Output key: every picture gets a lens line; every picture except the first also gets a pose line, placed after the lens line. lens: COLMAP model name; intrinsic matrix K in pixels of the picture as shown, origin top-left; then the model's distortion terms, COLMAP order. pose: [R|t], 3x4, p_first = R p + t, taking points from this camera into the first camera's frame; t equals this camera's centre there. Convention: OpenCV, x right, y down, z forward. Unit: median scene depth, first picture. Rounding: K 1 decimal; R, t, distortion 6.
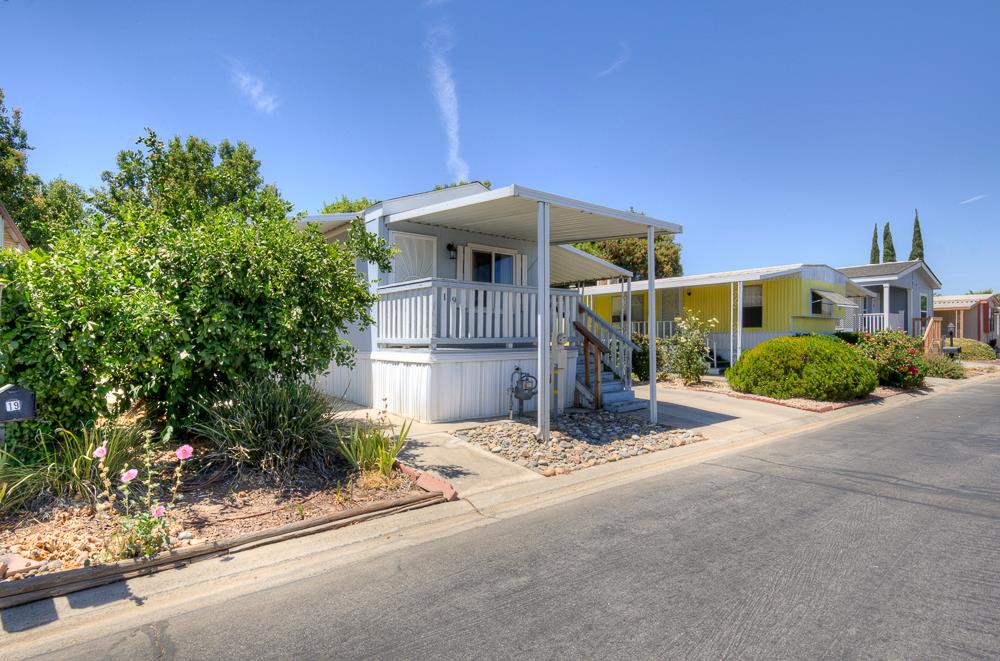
lens RADIAL K [[500.5, 0, 498.4], [0, 500.5, 337.6], [0, 0, 1]] dist [0.002146, 0.001092]
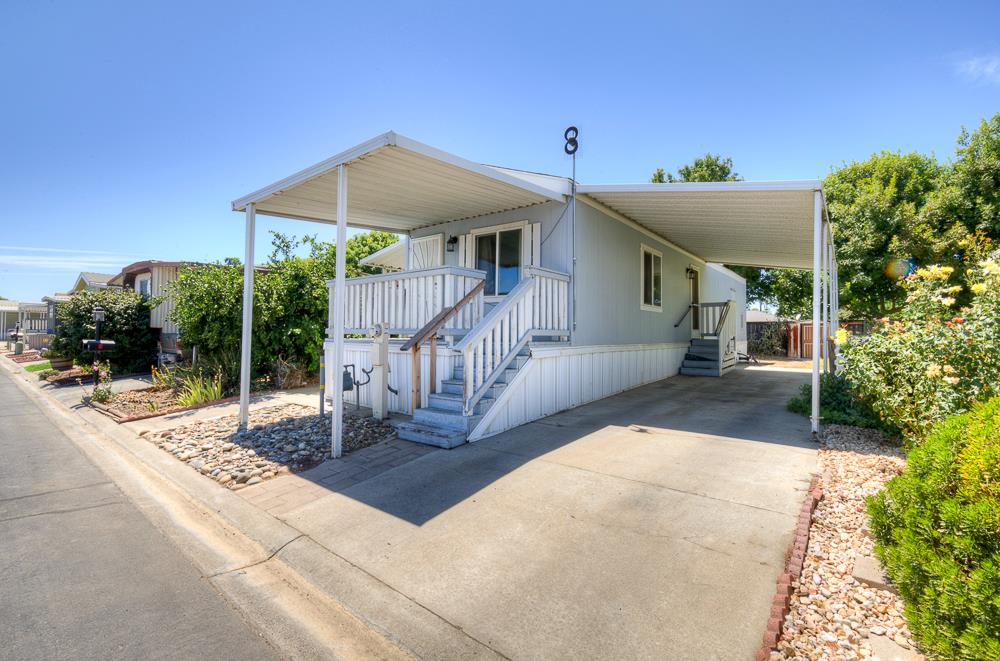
lens RADIAL K [[453.6, 0, 500.4], [0, 453.6, 320.8], [0, 0, 1]] dist [-0.006197, 0.005342]
pose [[0.234555, -0.028565, -0.971683, 0.755664], [-0.002284, 0.999549, -0.029935, 0.009676], [0.972100, 0.009241, 0.234384, 0.818365]]
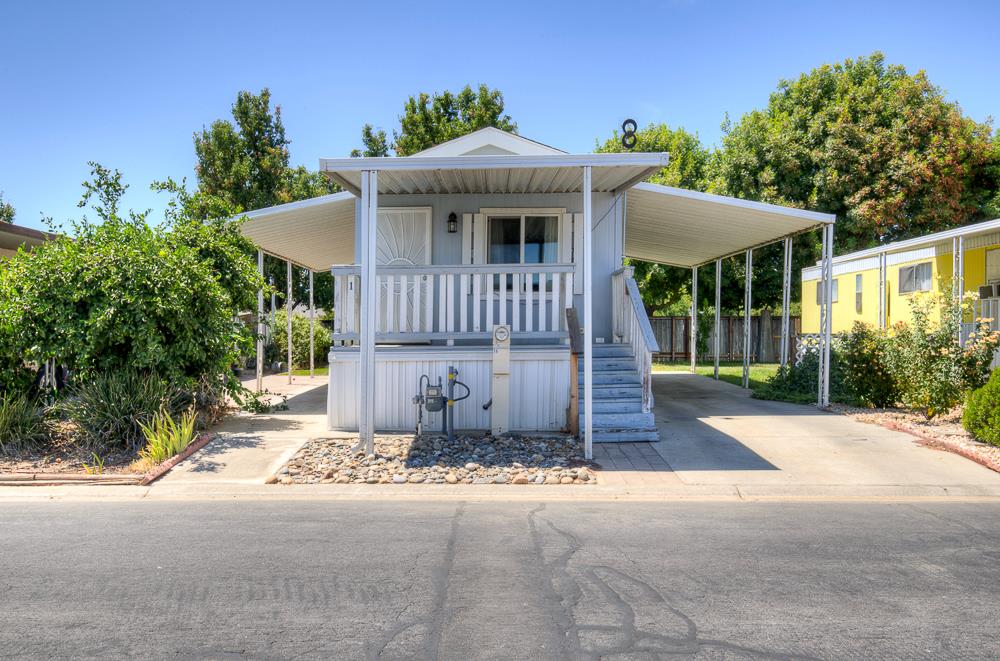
lens RADIAL K [[804.1, 0, 500.6], [0, 804.1, 335.7], [0, 0, 1]] dist [0.003344, -0.001810]
pose [[0.775339, -0.001733, -0.631543, 0.705744], [0.004709, 0.999984, 0.003037, 0.001335], [0.631528, -0.005328, 0.775335, 0.065207]]
